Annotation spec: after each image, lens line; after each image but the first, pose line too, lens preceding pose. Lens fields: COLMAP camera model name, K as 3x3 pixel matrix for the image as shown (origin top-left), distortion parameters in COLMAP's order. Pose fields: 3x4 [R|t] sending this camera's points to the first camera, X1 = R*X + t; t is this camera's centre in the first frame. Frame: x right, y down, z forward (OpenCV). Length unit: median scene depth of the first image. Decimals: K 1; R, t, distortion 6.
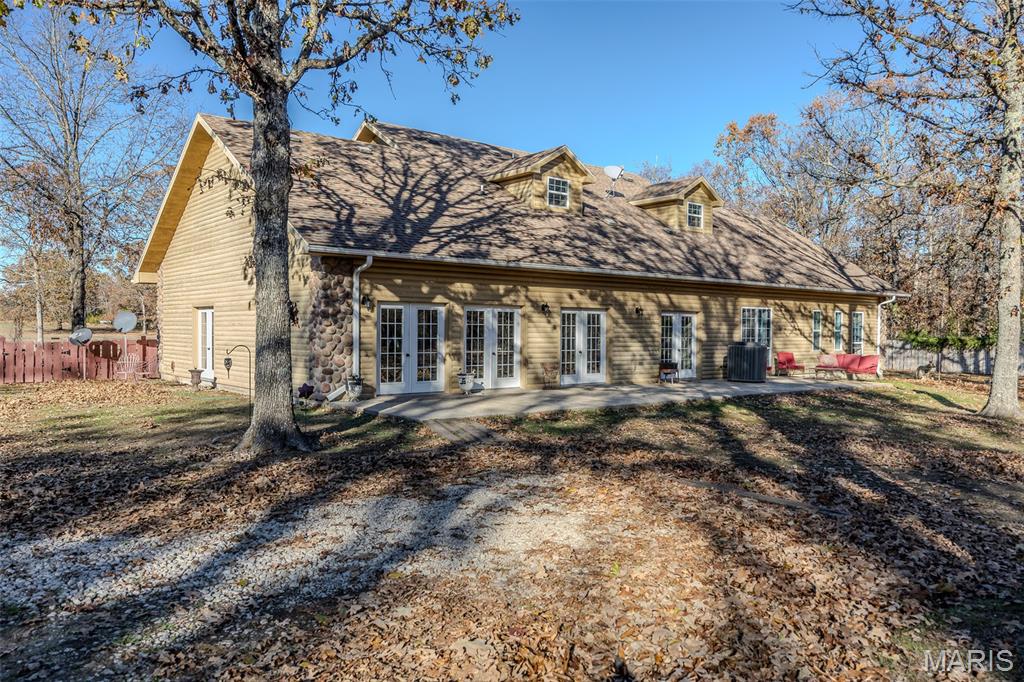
lens RADIAL K [[825.8, 0, 509.7], [0, 825.8, 340.7], [0, 0, 1]] dist [-0.003217, -0.002949]
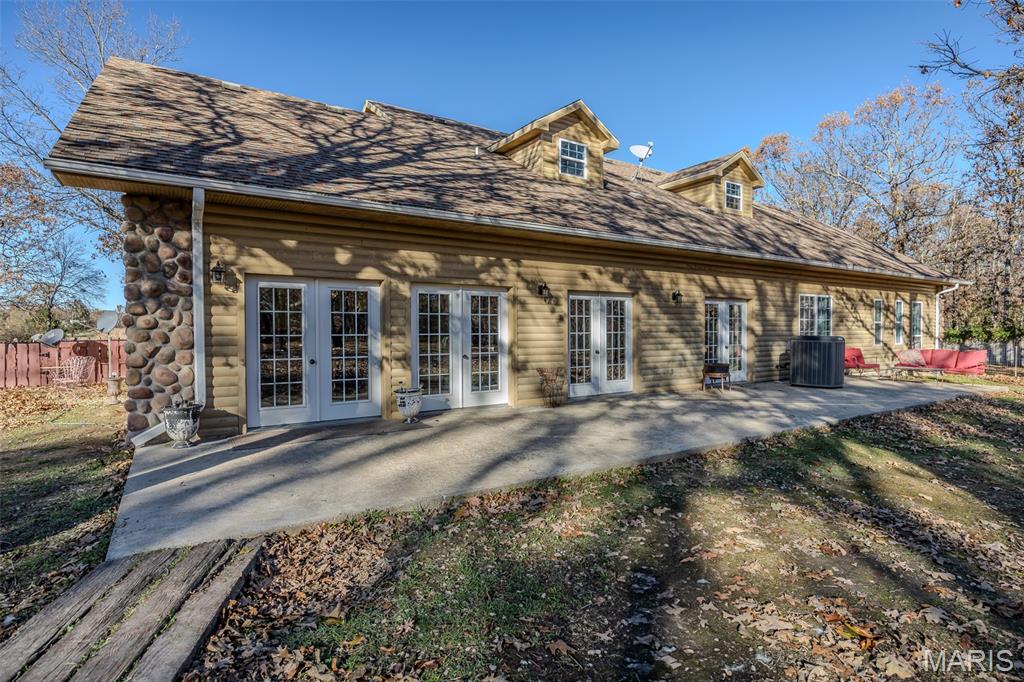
lens RADIAL K [[534.7, 0, 508.4], [0, 534.7, 334.5], [0, 0, 1]] dist [-0.000511, 0.000425]
pose [[0.992840, -0.010089, -0.119027, 0.059040], [0.009633, 0.999944, -0.004403, -0.000013], [0.119064, 0.003224, 0.992881, 0.495057]]
